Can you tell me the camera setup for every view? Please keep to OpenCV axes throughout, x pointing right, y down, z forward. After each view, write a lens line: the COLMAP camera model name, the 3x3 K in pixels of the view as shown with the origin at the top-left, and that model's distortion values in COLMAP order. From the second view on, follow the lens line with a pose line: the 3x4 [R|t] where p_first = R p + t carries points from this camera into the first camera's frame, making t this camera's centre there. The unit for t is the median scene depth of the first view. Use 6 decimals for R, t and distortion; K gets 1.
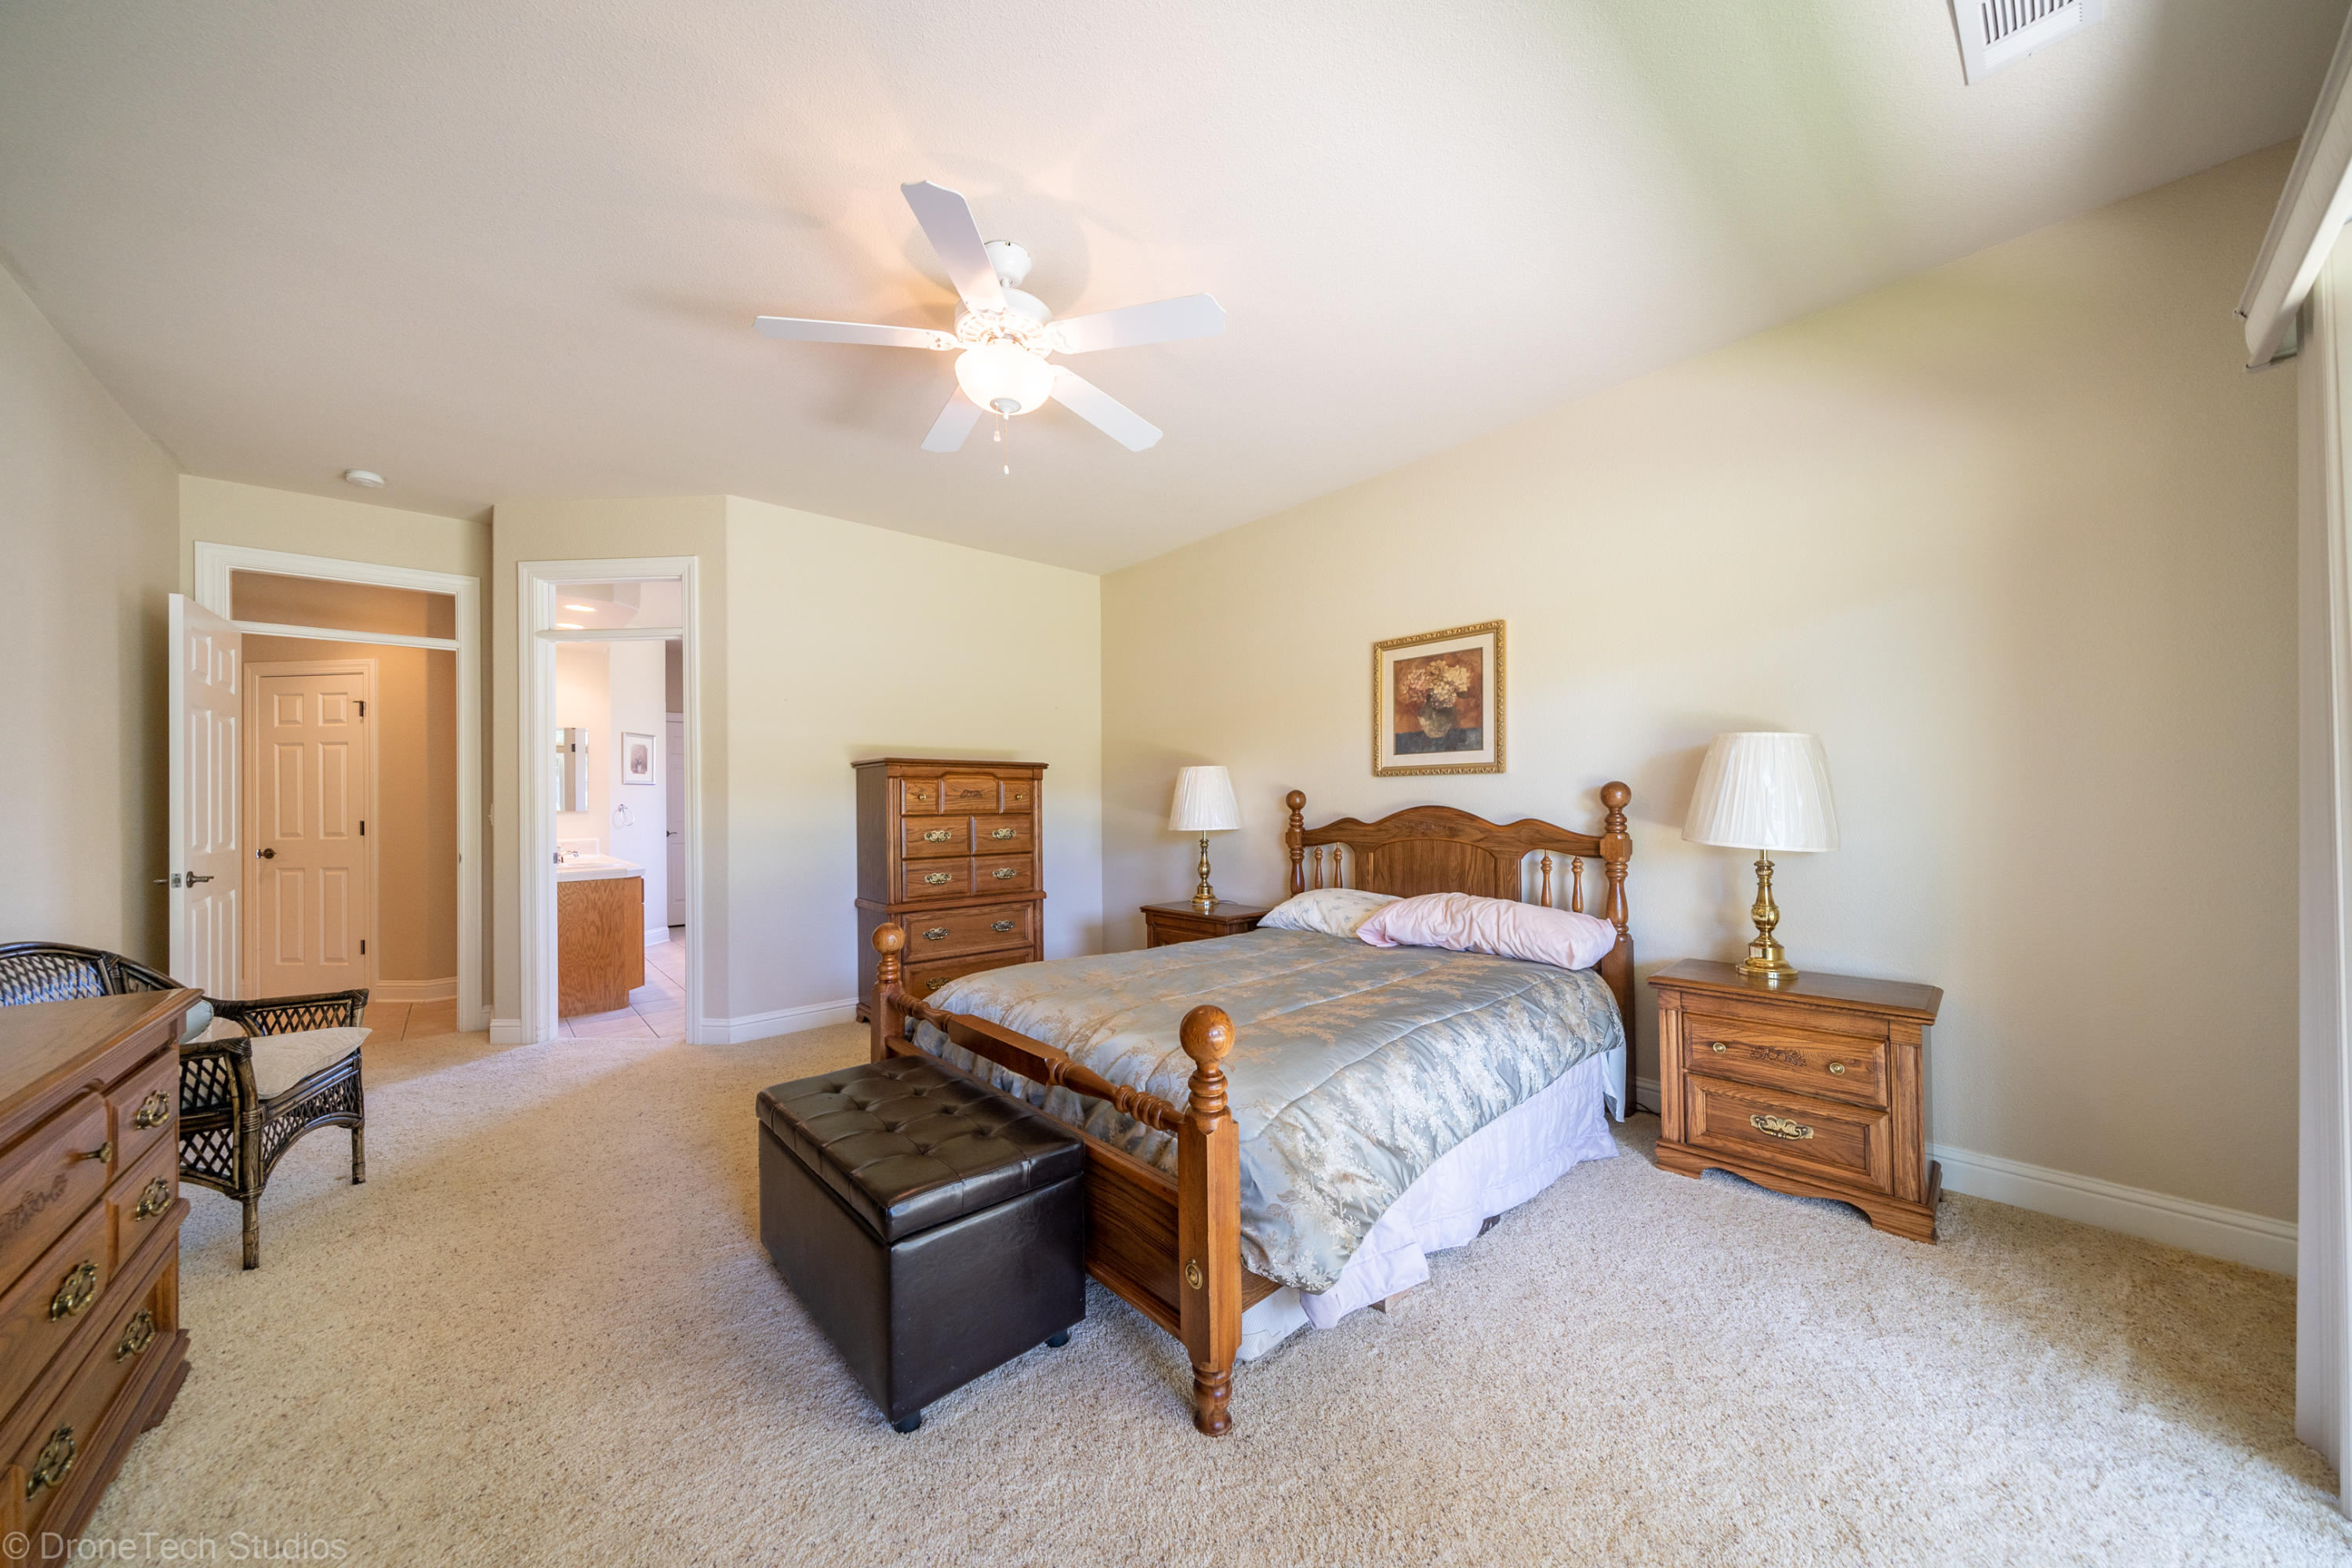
lens RADIAL K [[789.3, 0, 1154.5], [0, 789.3, 792.5], [0, 0, 1]] dist [0.010039, -0.000045]
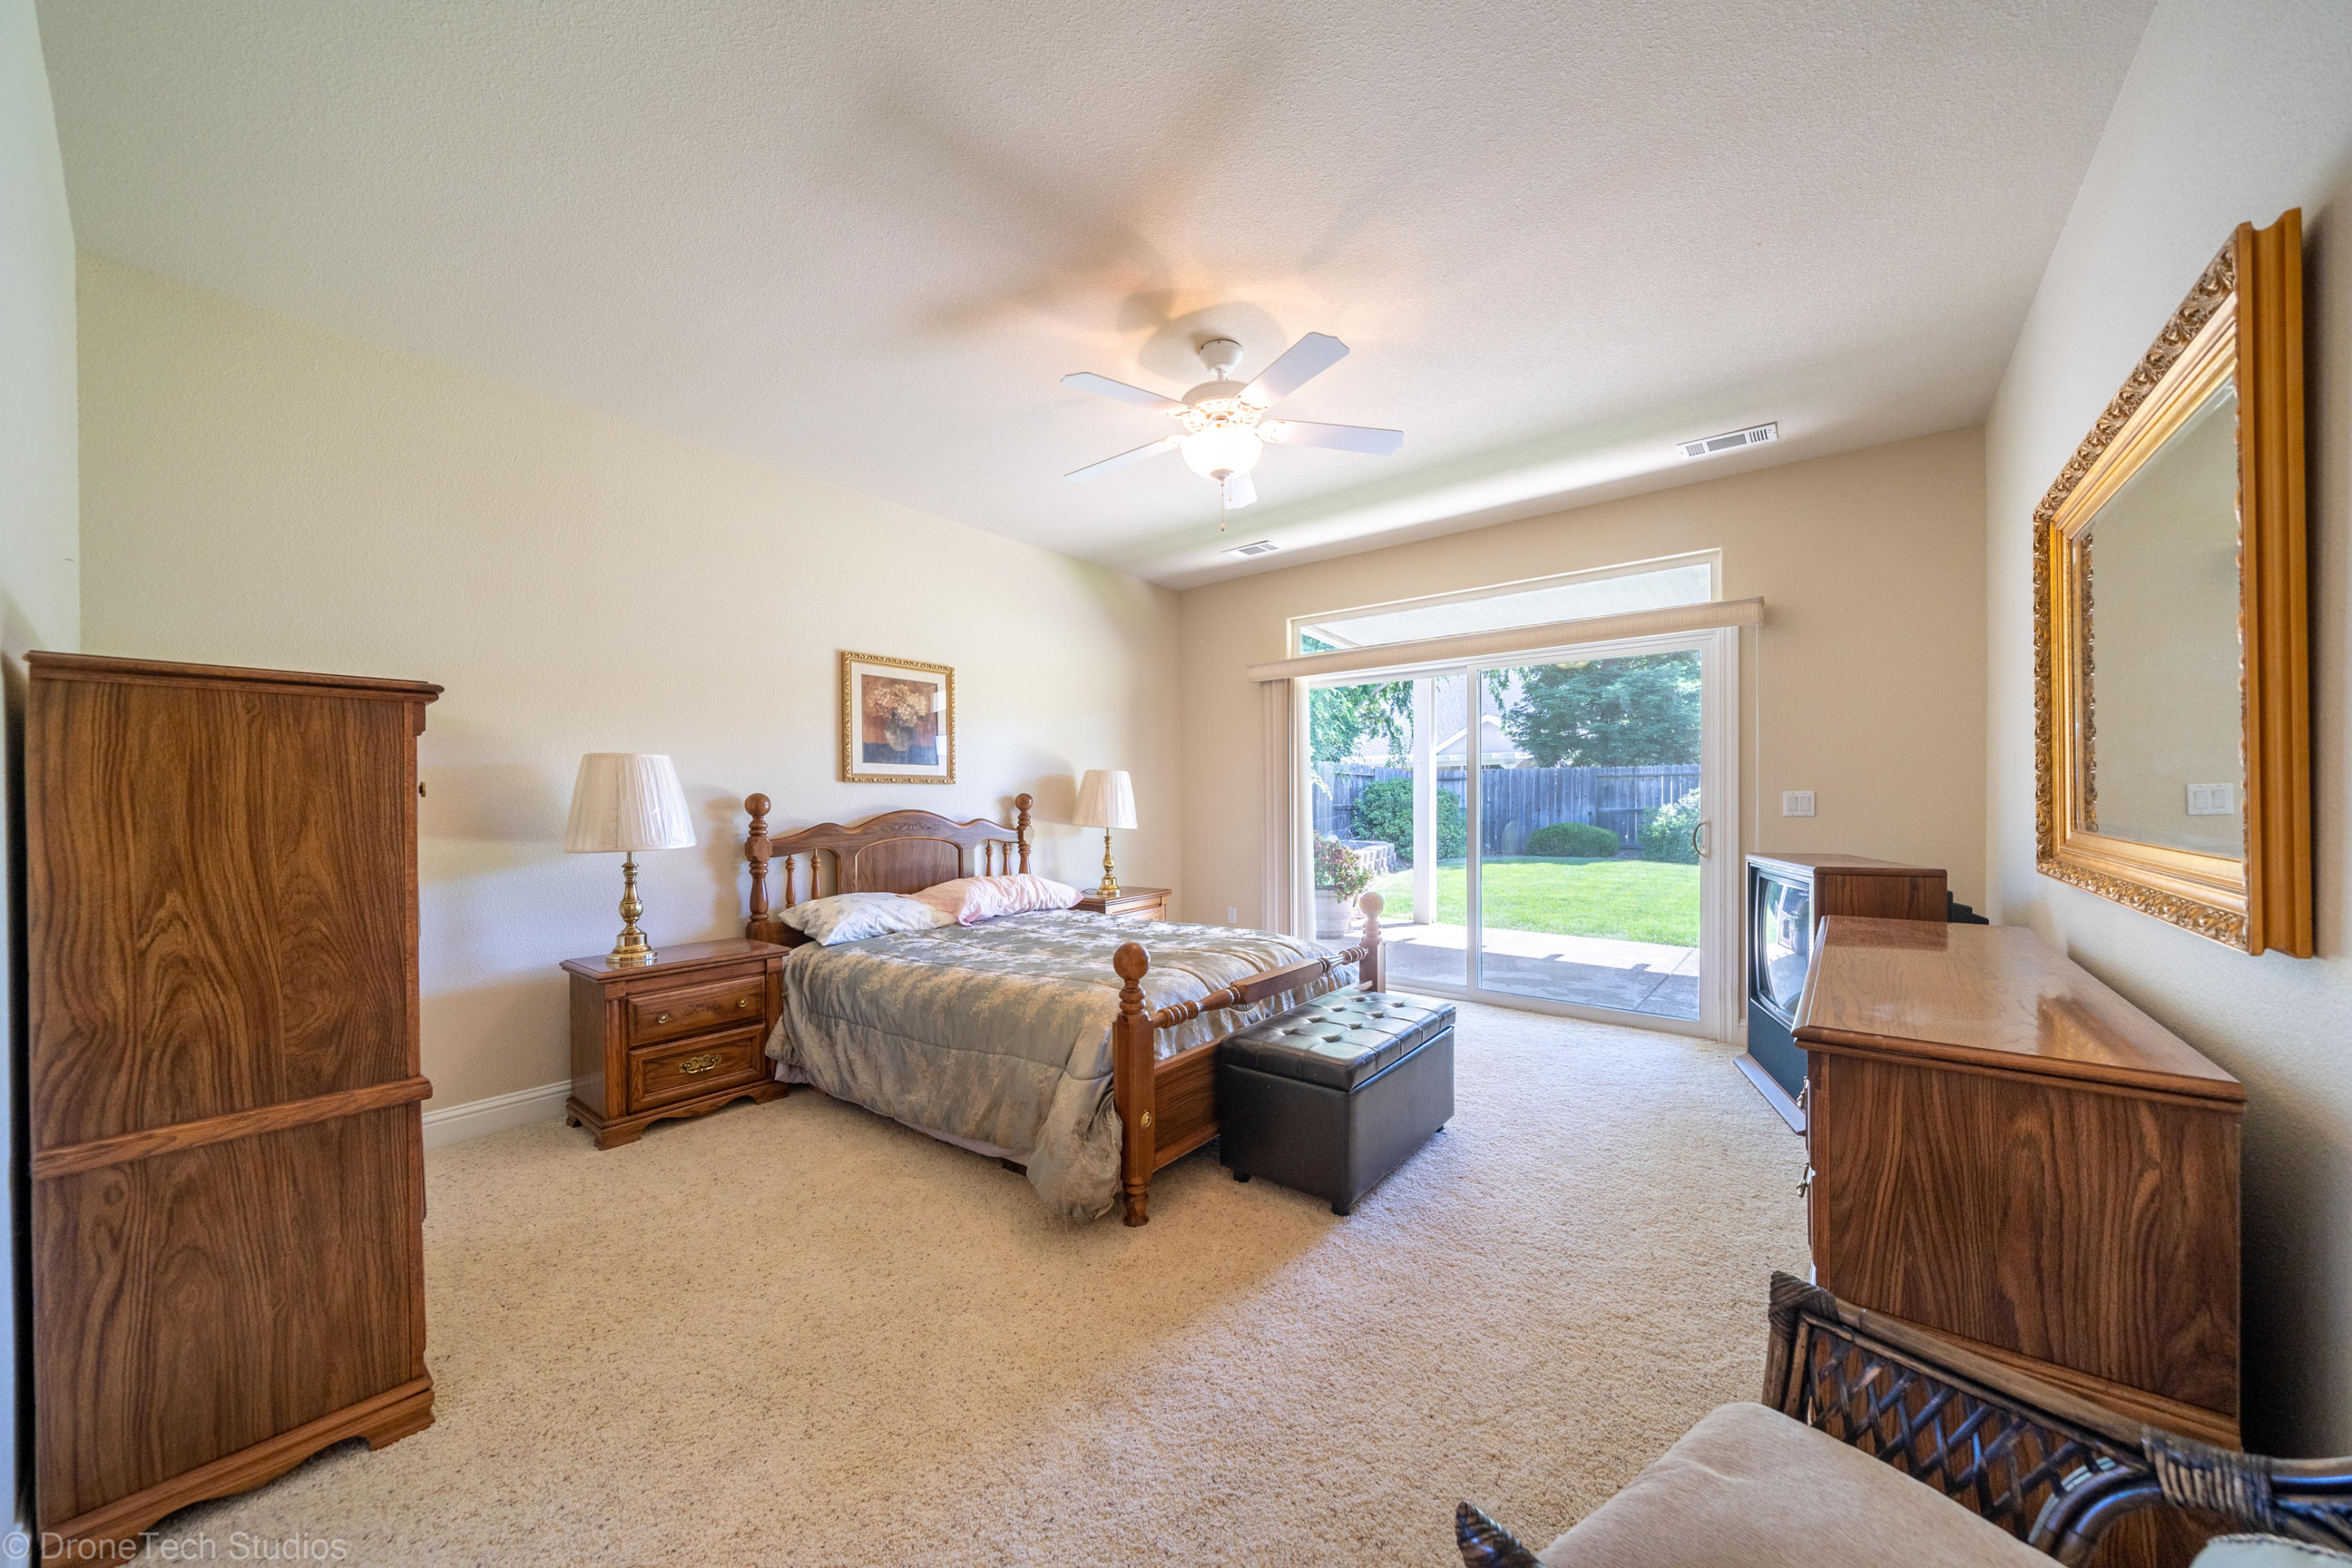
lens RADIAL K [[808.4, 0, 1171.3], [0, 808.4, 805.1], [0, 0, 1]] dist [-0.005292, 0.000022]
pose [[-0.172418, 0.004636, 0.985013, -0.859326], [-0.002163, 0.999985, -0.005085, 0.014434], [-0.985021, -0.003008, -0.172405, 0.799426]]
